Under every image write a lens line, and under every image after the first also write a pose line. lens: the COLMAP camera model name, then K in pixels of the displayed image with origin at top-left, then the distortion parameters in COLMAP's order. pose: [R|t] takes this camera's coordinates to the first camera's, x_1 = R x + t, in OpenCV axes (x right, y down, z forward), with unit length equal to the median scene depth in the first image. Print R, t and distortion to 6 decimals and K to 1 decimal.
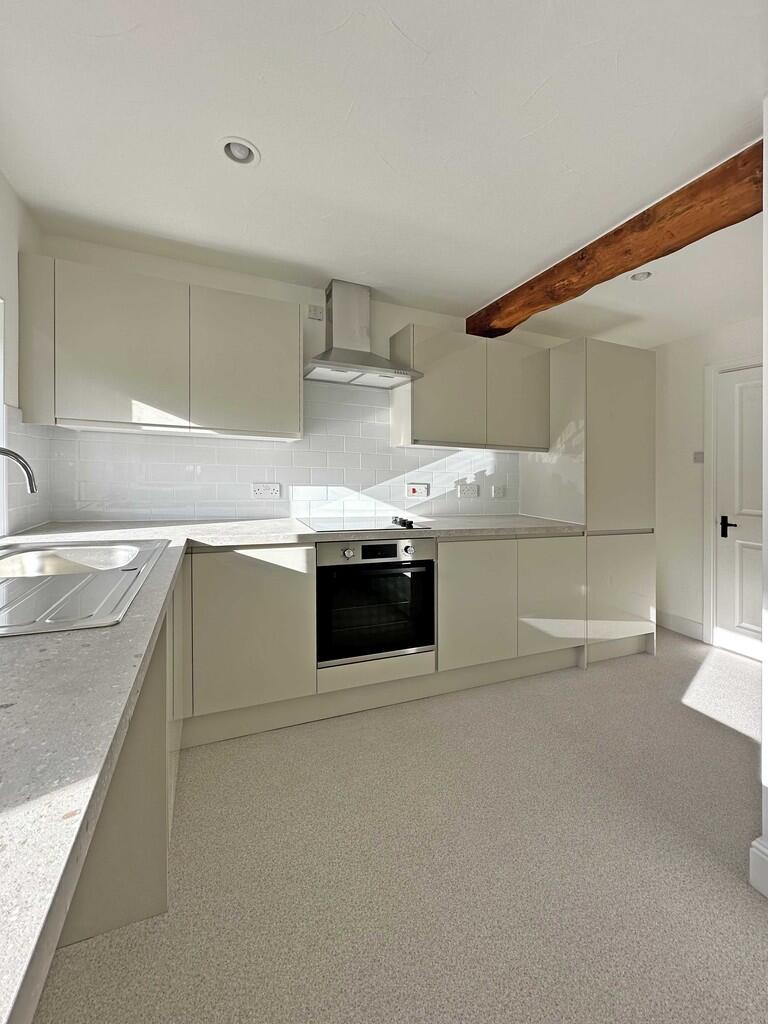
lens RADIAL K [[489.8, 0, 382.9], [0, 489.8, 508.9], [0, 0, 1]] dist [-0.002159, -0.000587]
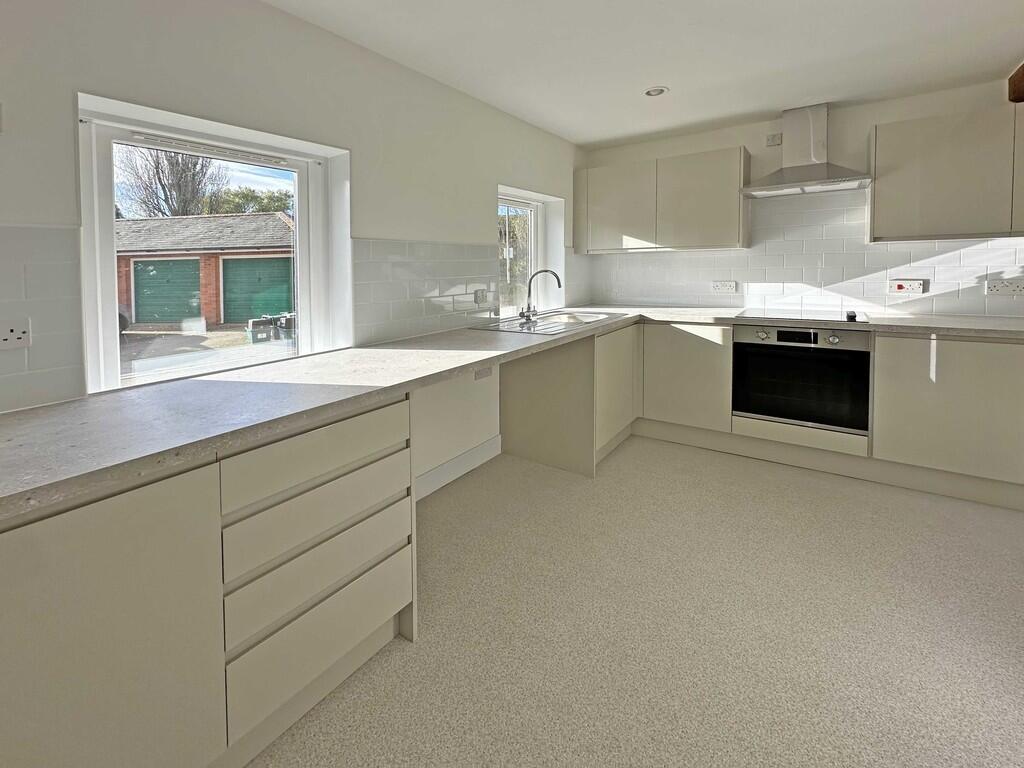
lens RADIAL K [[489.8, 0, 512.0], [0, 489.8, 384.0], [0, 0, 1]] dist [-0.002159, -0.000587]
pose [[0.569949, 0.161017, -0.805749, 0.567990], [-0.030529, 0.984084, 0.175060, 0.008829], [0.821113, -0.075176, 0.565794, -0.284035]]
